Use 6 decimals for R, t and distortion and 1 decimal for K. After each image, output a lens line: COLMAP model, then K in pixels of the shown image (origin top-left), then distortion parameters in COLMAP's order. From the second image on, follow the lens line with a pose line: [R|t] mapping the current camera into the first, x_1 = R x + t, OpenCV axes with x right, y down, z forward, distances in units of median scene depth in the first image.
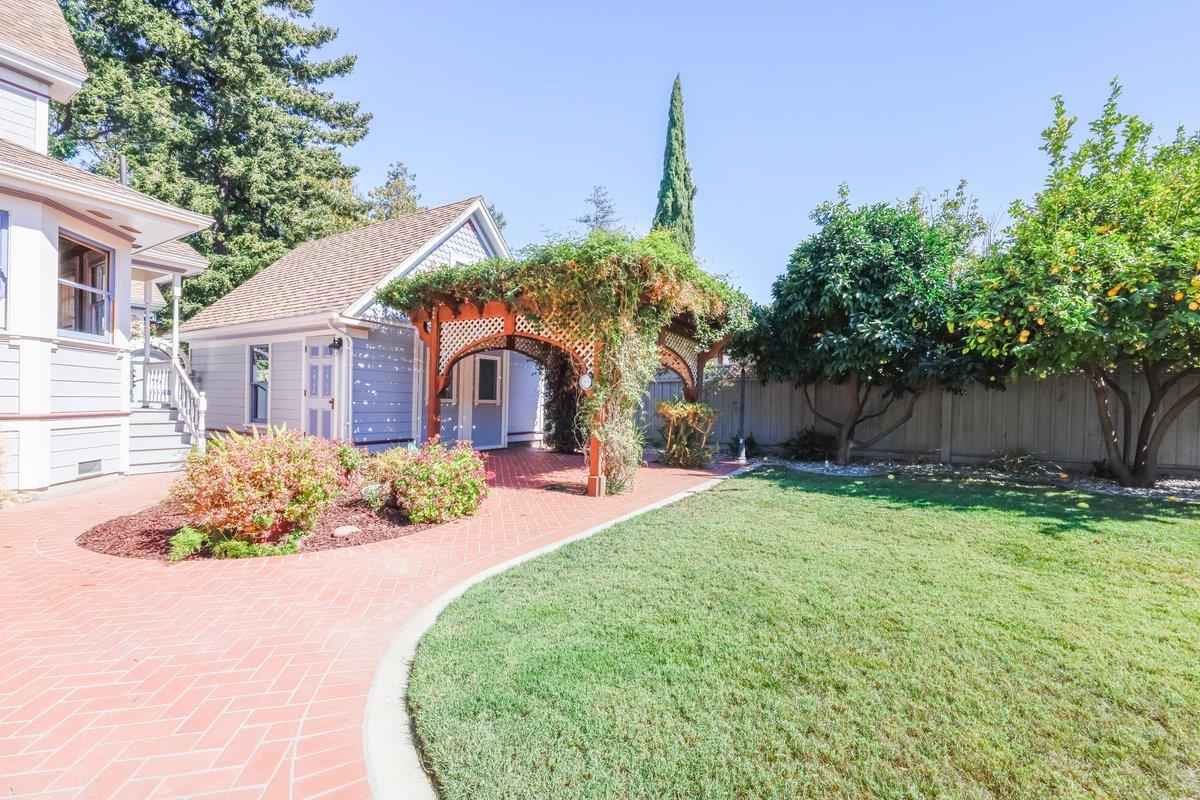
lens RADIAL K [[508.4, 0, 600.0], [0, 508.4, 400.0], [0, 0, 1]] dist [-0.001665, -0.000118]
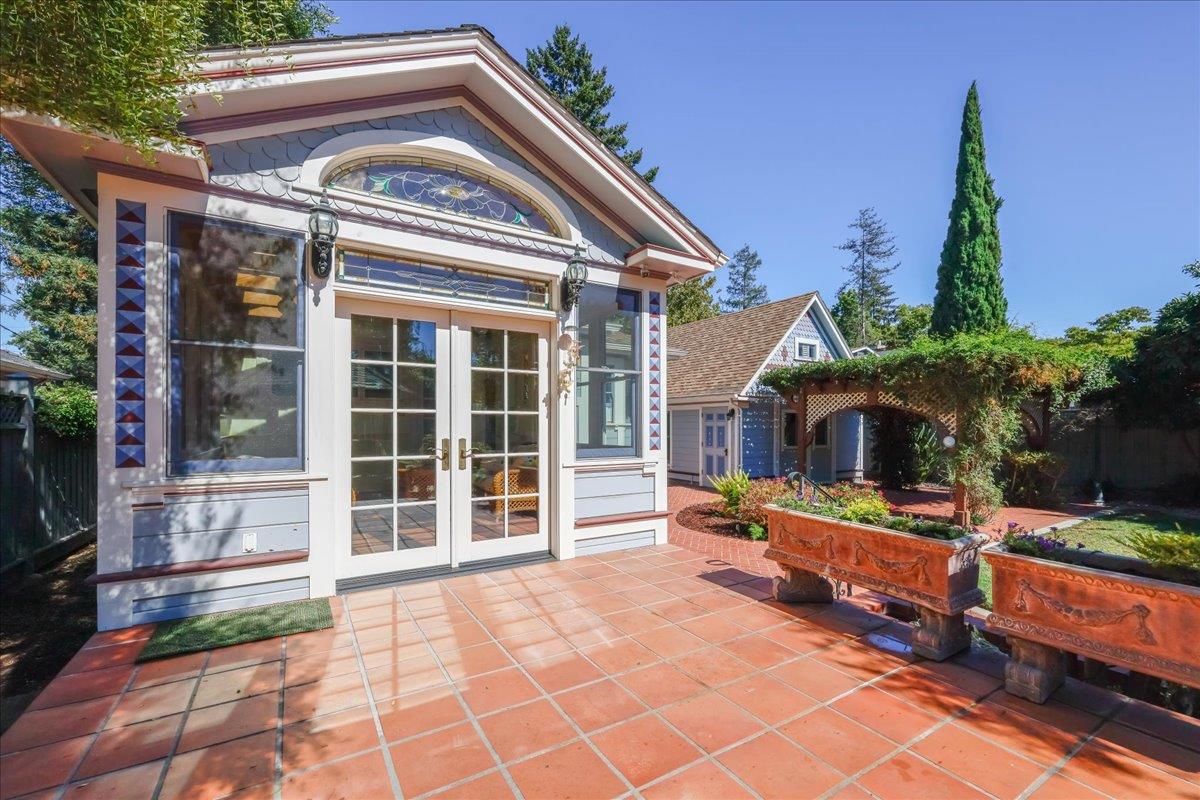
lens RADIAL K [[497.7, 0, 584.1], [0, 497.7, 421.9], [0, 0, 1]] dist [0.002688, 0.000266]
pose [[0.880405, -0.027270, -0.473437, -0.188632], [0.022414, 0.999622, -0.015899, -0.065178], [0.473692, 0.003386, 0.880684, -0.474771]]
